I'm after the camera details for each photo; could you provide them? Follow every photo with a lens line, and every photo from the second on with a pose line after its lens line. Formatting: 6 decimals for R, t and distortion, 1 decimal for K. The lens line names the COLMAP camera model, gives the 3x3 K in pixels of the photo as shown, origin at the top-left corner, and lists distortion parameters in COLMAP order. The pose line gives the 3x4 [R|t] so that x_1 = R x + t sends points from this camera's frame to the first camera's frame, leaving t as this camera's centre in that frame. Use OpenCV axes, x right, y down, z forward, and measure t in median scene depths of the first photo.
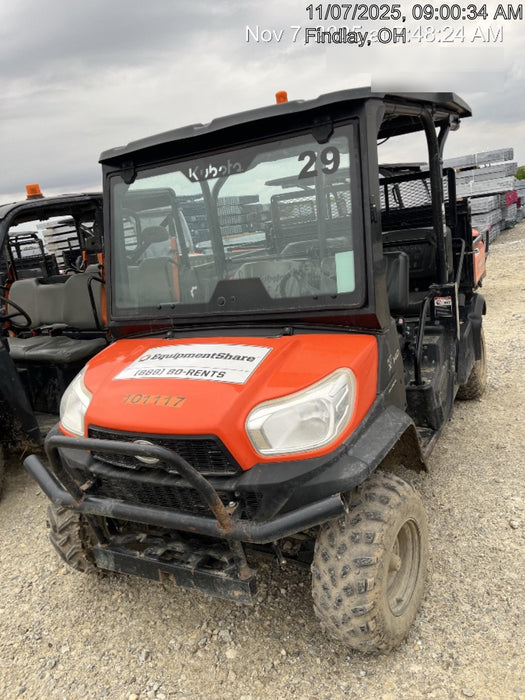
lens RADIAL K [[542.2, 0, 271.3], [0, 542.2, 349.2], [0, 0, 1]] dist [0.022213, -0.002454]
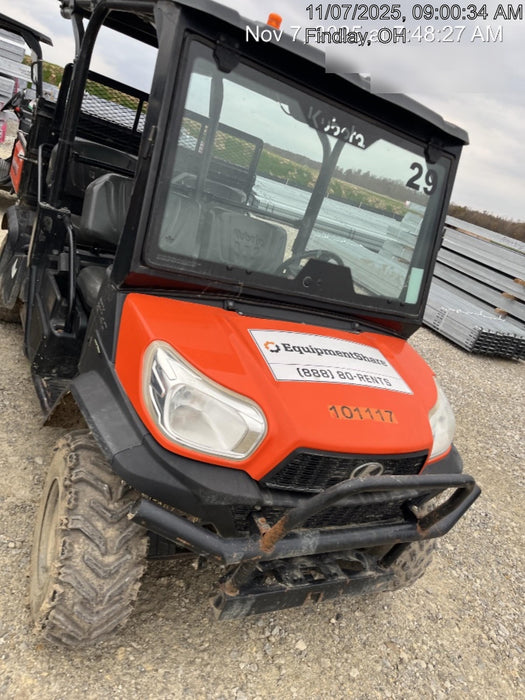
lens RADIAL K [[542.2, 0, 271.3], [0, 542.2, 349.2], [0, 0, 1]] dist [0.022213, -0.002454]
pose [[0.472503, 0.019150, 0.881121, -0.920182], [-0.198075, 0.976495, 0.084996, -0.046622], [-0.858782, -0.214689, 0.465190, 0.640860]]
